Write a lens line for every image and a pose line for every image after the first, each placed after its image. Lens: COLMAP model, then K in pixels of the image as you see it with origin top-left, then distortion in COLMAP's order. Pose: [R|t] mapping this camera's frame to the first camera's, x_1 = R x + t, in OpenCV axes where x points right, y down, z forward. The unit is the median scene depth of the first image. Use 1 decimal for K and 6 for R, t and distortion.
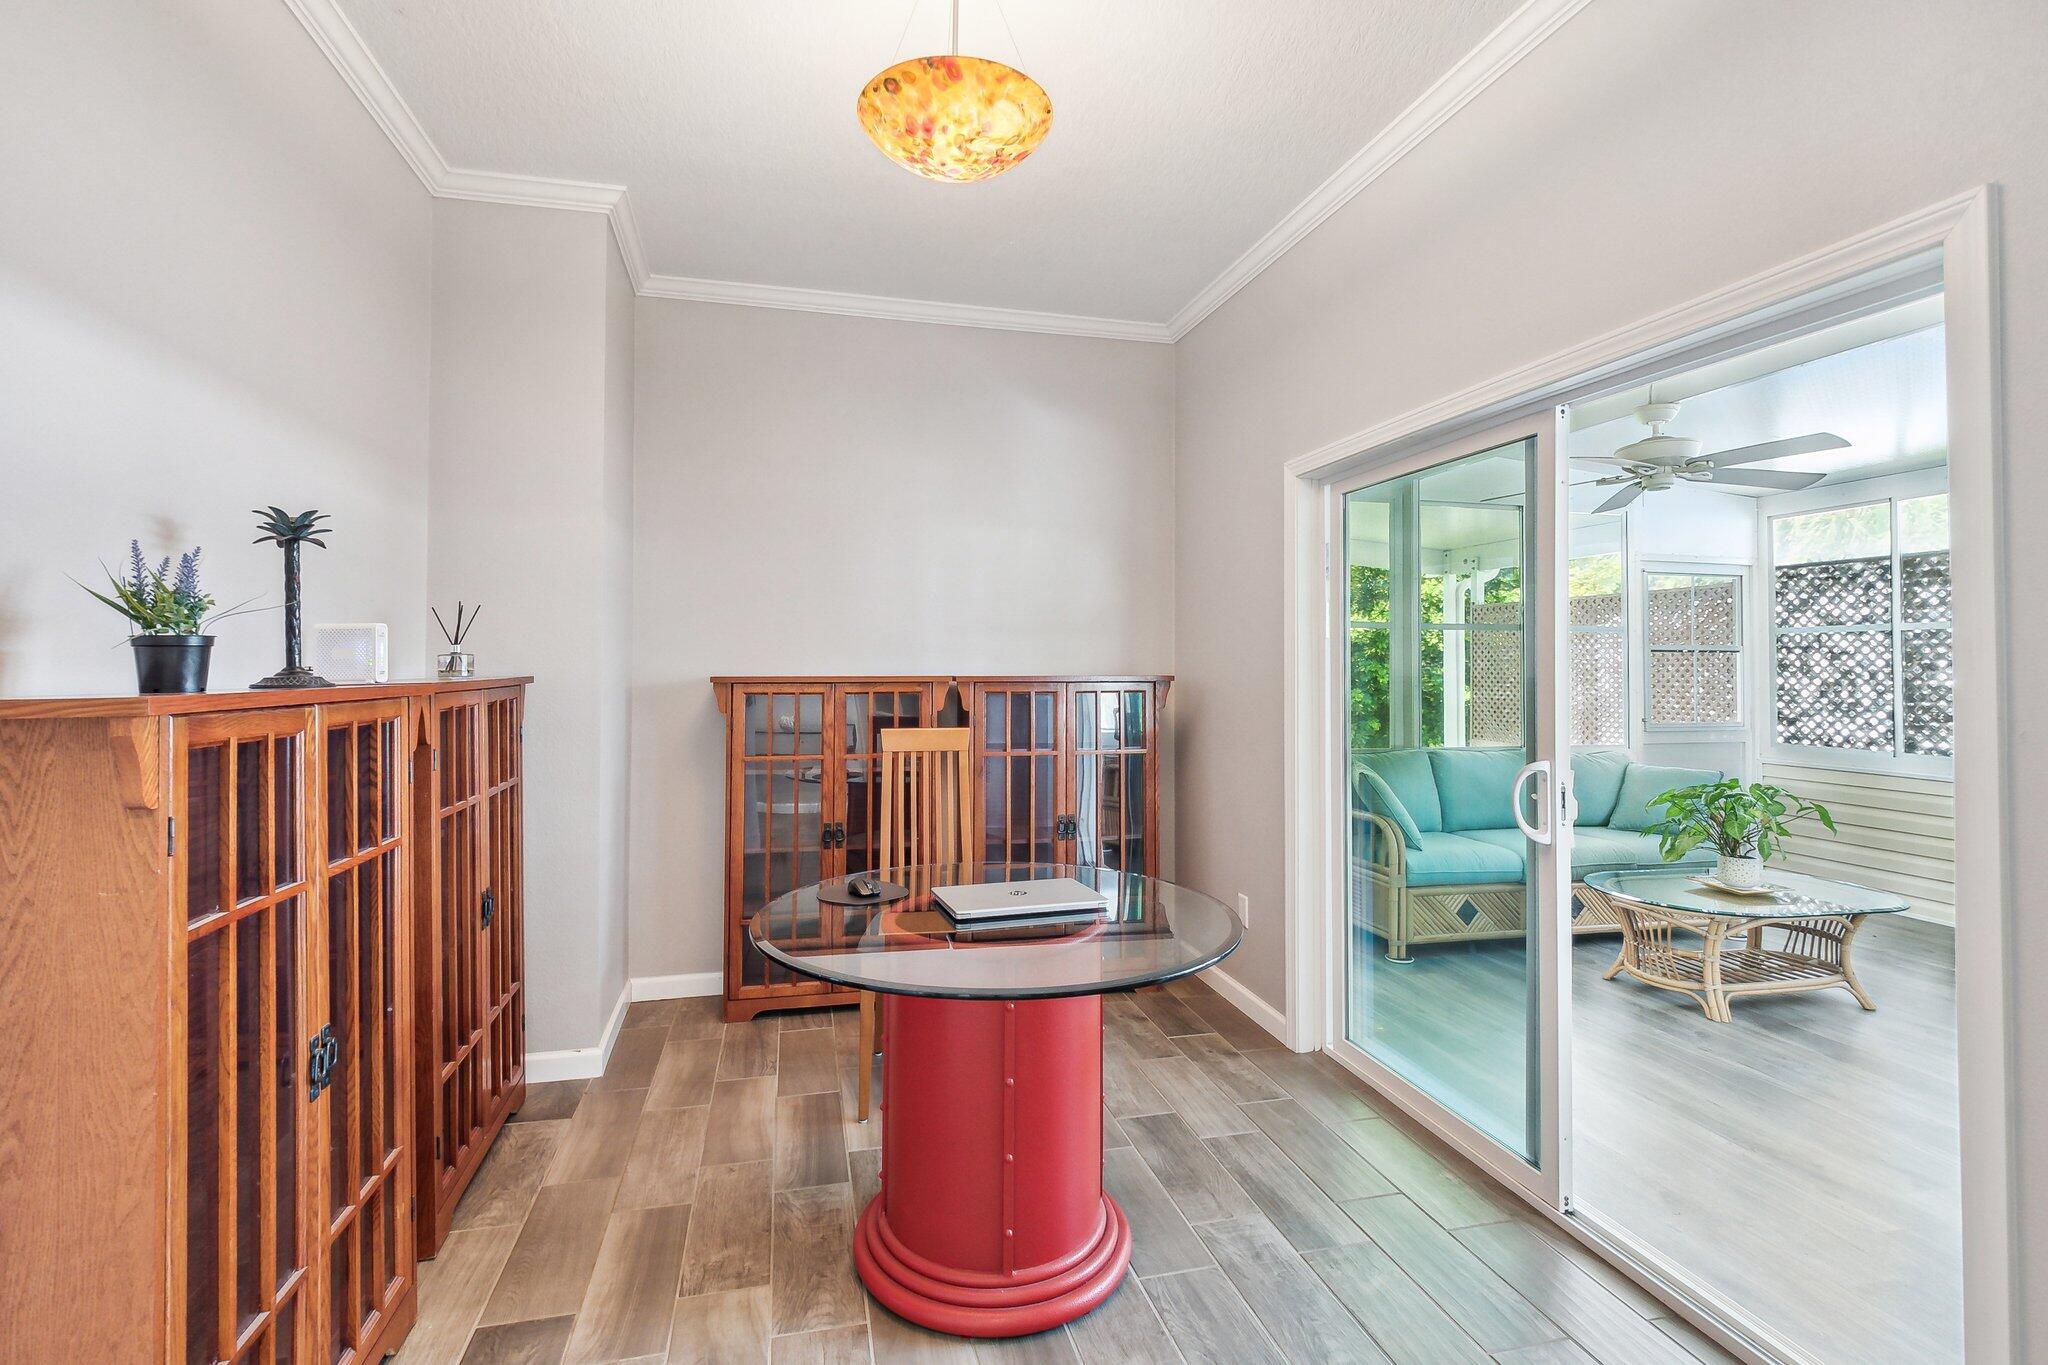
lens RADIAL K [[937.0, 0, 1023.9], [0, 937.0, 650.7], [0, 0, 1]] dist [0.014658, -0.007804]
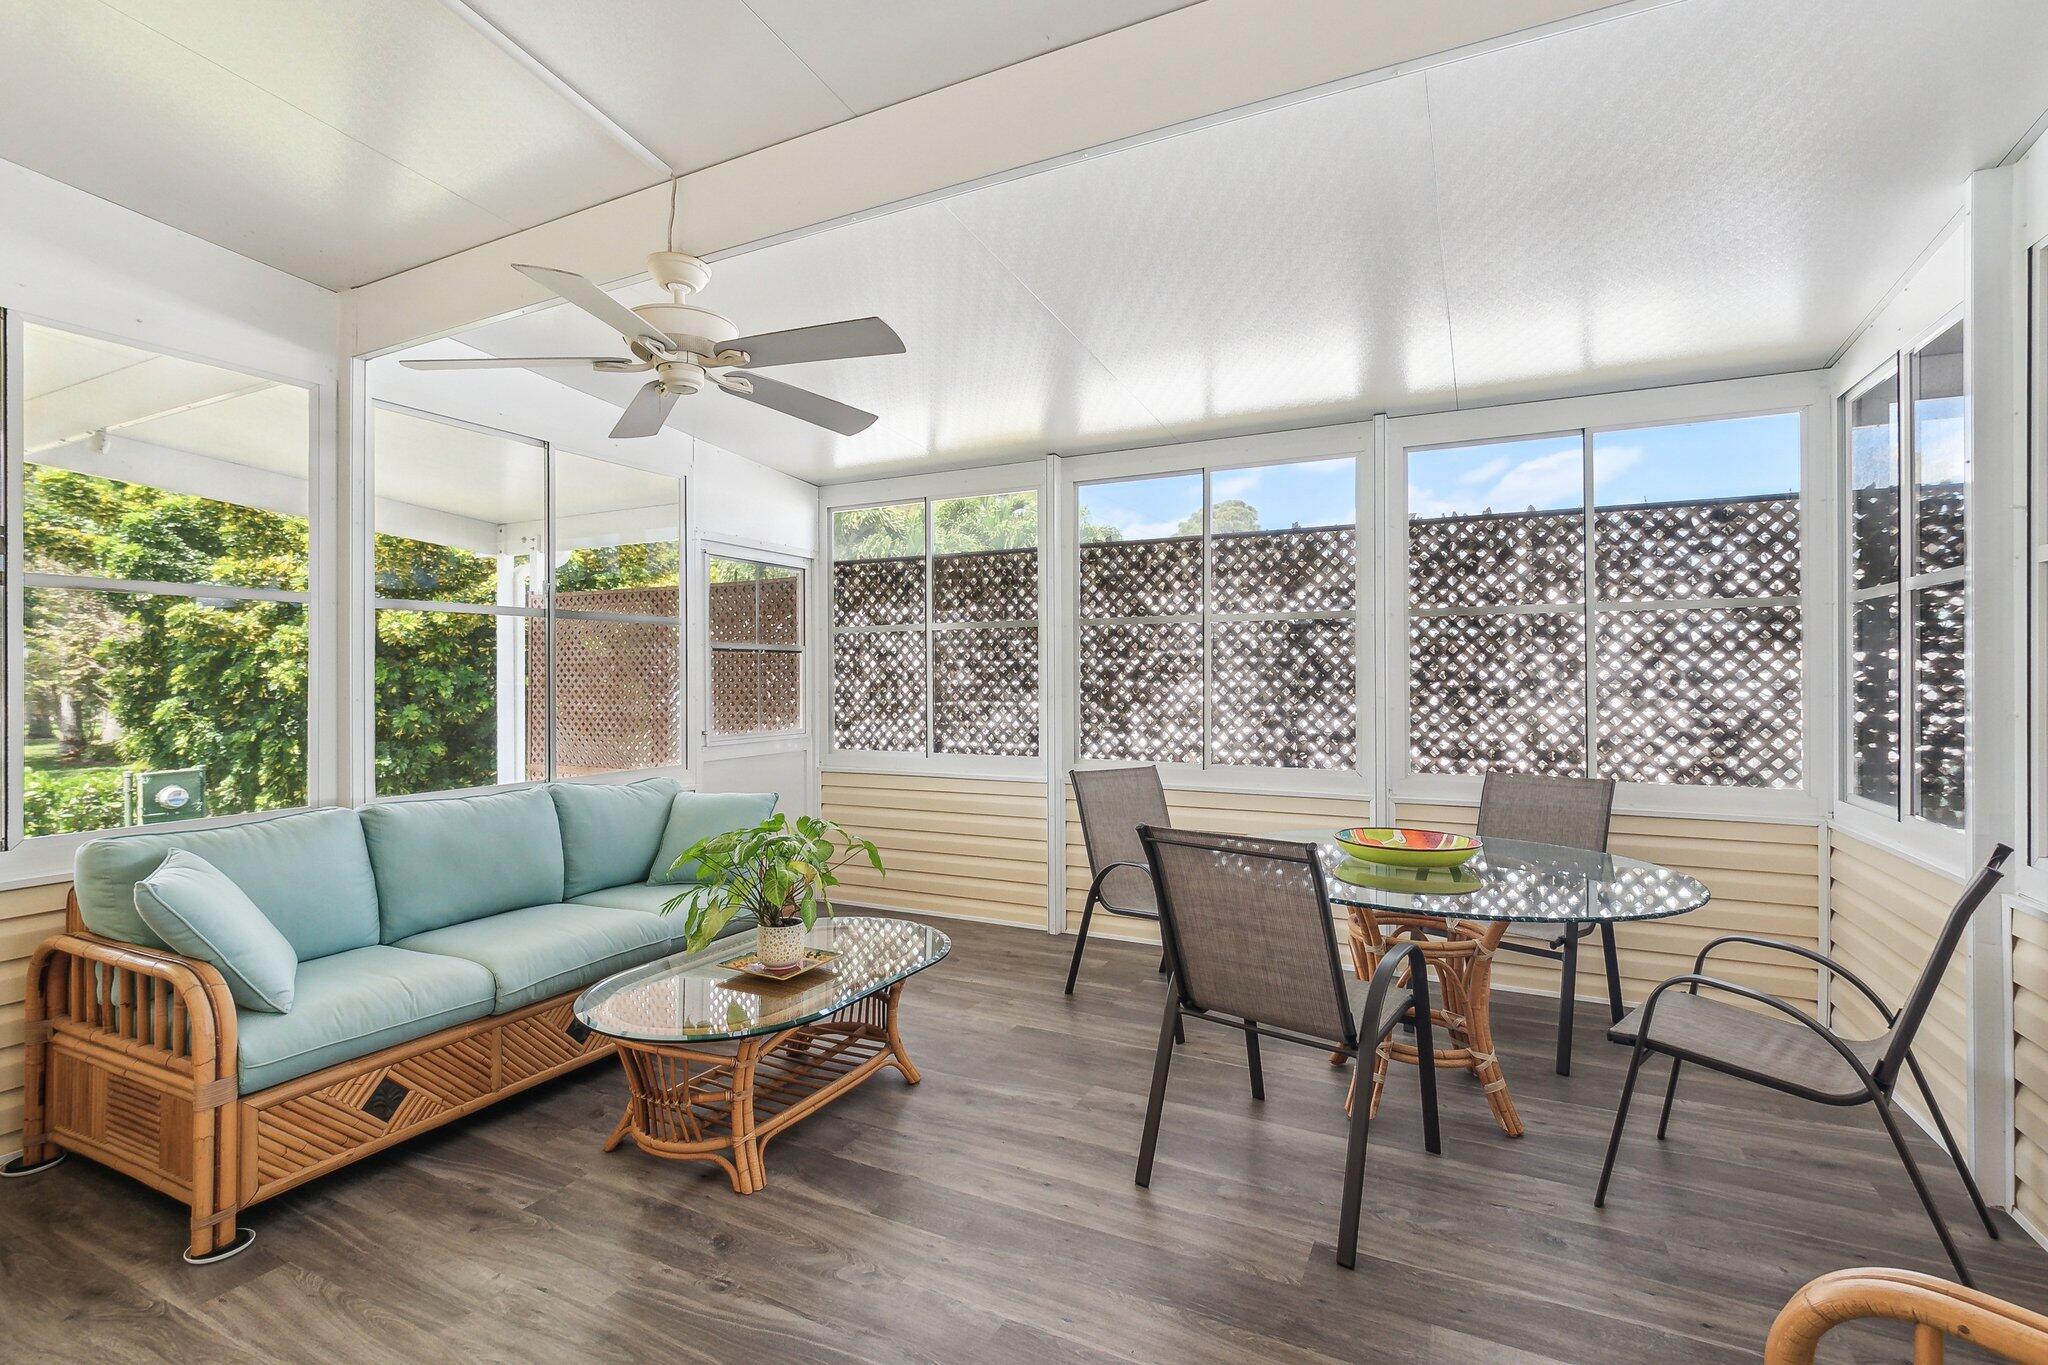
lens RADIAL K [[937.0, 0, 1023.9], [0, 937.0, 650.7], [0, 0, 1]] dist [0.014658, -0.007804]
pose [[0.648799, 0.012113, 0.760863, 0.226512], [-0.003142, 0.999907, -0.013240, 0.012205], [-0.760953, 0.006200, 0.648777, 0.269211]]
